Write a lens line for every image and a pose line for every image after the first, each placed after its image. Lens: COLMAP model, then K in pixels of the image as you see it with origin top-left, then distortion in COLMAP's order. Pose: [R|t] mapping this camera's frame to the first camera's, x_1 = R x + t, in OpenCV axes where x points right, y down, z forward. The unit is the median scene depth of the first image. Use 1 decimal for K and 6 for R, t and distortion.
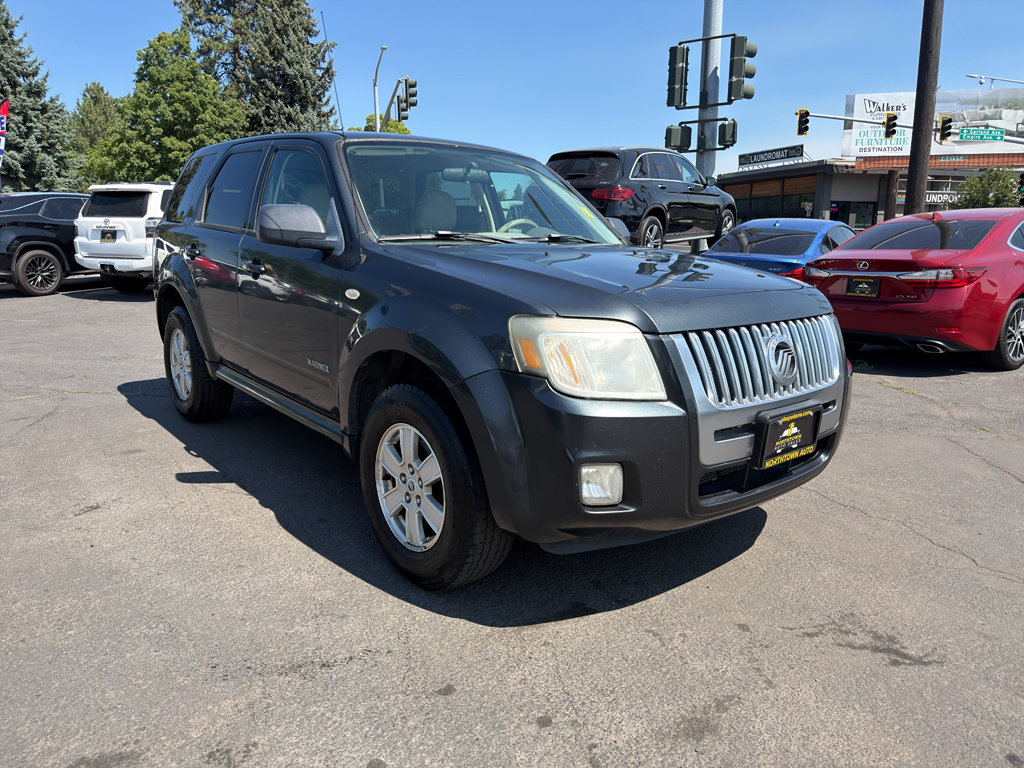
lens RADIAL K [[727.7, 0, 503.1], [0, 727.7, 380.2], [0, 0, 1]] dist [-0.000488, -0.004427]
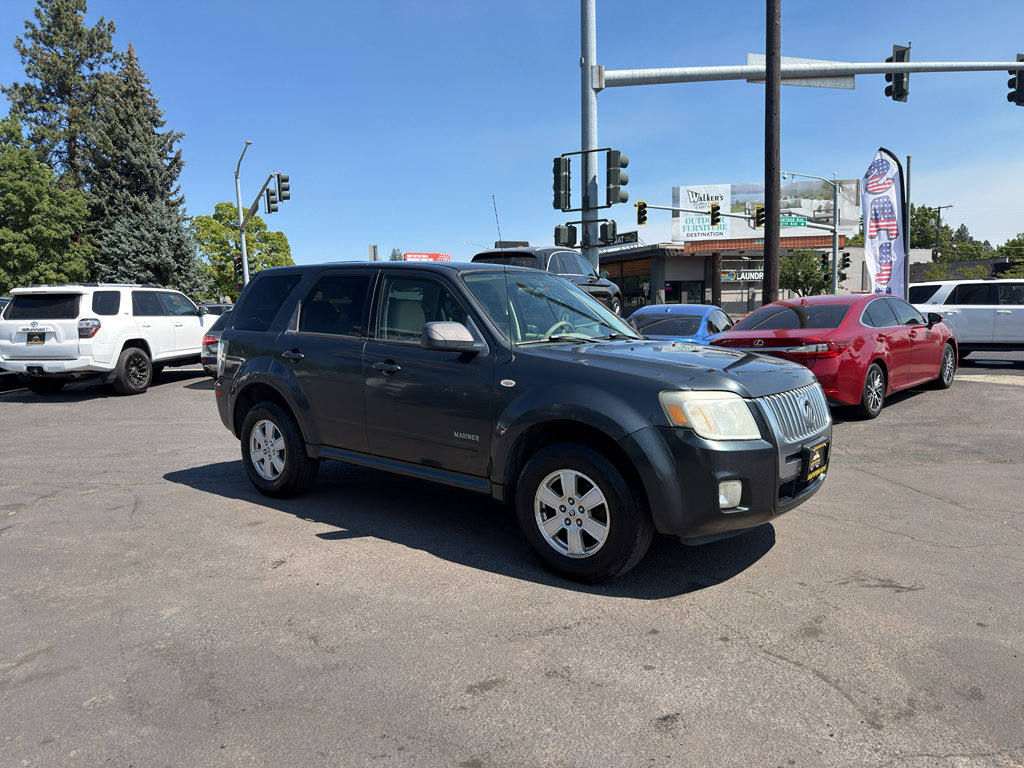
lens RADIAL K [[719.1, 0, 489.9], [0, 719.1, 405.6], [0, 0, 1]] dist [0.069774, -0.100570]
pose [[0.982082, -0.051744, 0.181209, -0.096807], [0.065254, 0.995453, -0.069399, 0.003826], [-0.176794, 0.079980, 0.980993, -0.072668]]
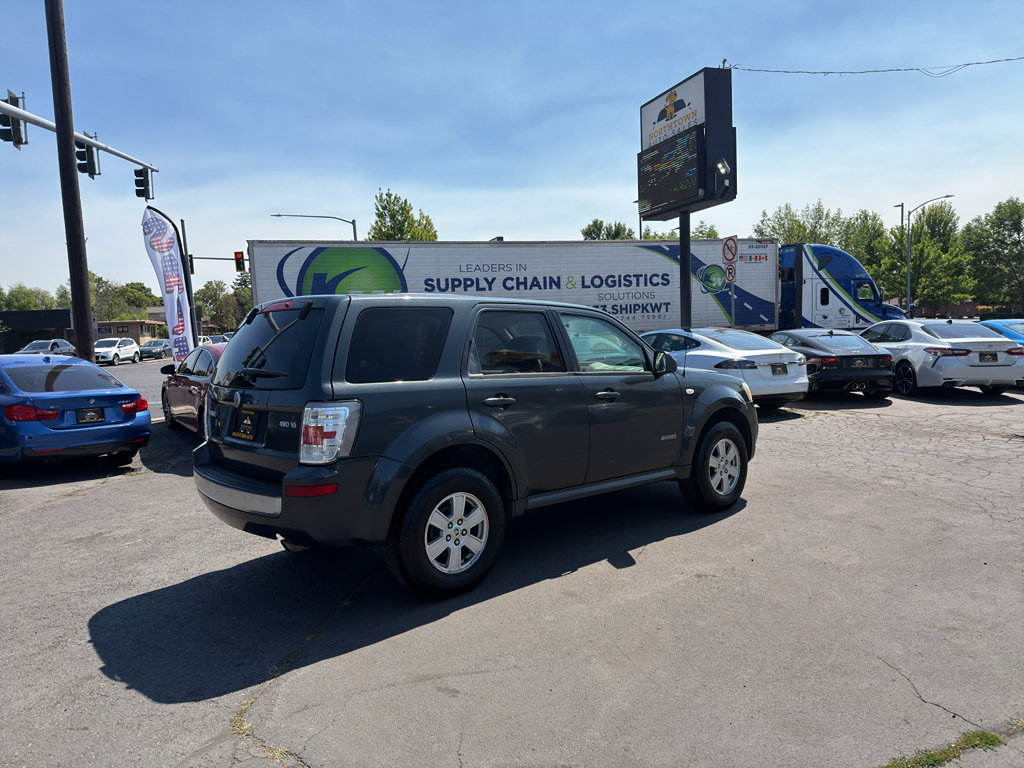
lens RADIAL K [[714.7, 0, 512.0], [0, 714.7, 384.0], [0, 0, 1]] dist [0.054239, -0.060412]
pose [[-0.029666, -0.082324, 0.996164, -0.424486], [0.237543, 0.967471, 0.087027, -0.083997], [-0.970924, 0.239213, -0.009145, 0.289762]]
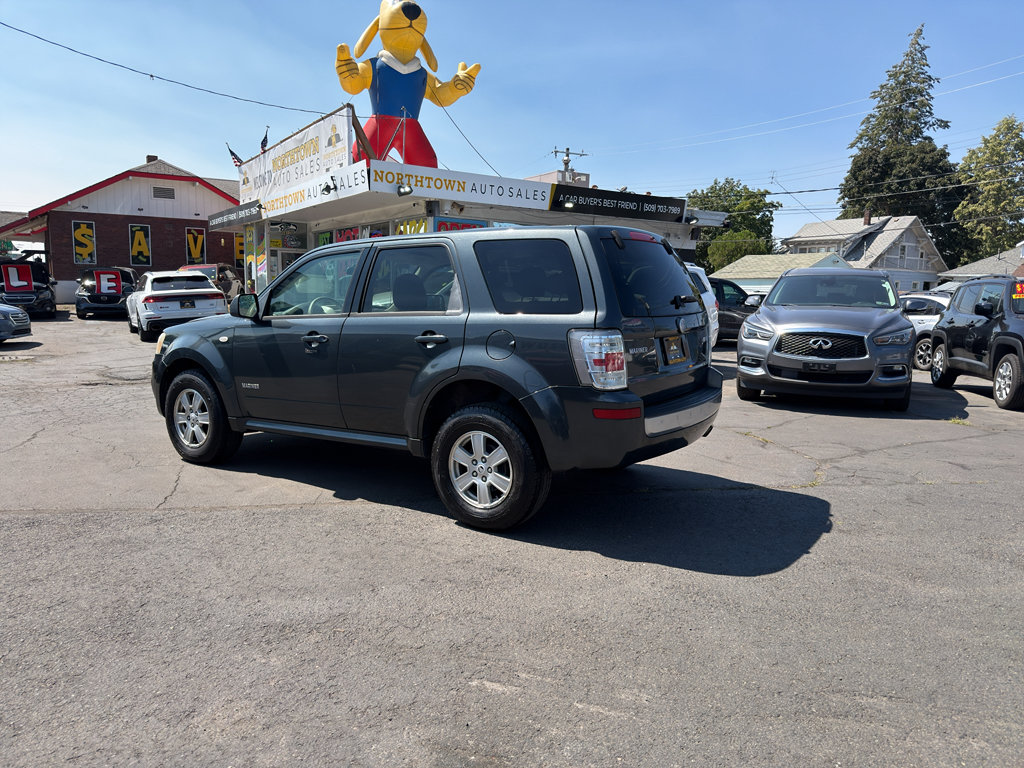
lens RADIAL K [[709.6, 0, 512.7], [0, 709.6, 384.5], [0, 0, 1]] dist [0.100004, -0.123601]
pose [[-0.955959, 0.019364, -0.292860, 0.023398], [-0.078570, 0.944519, 0.318921, -0.146042], [0.282788, 0.327885, -0.901400, 0.655273]]
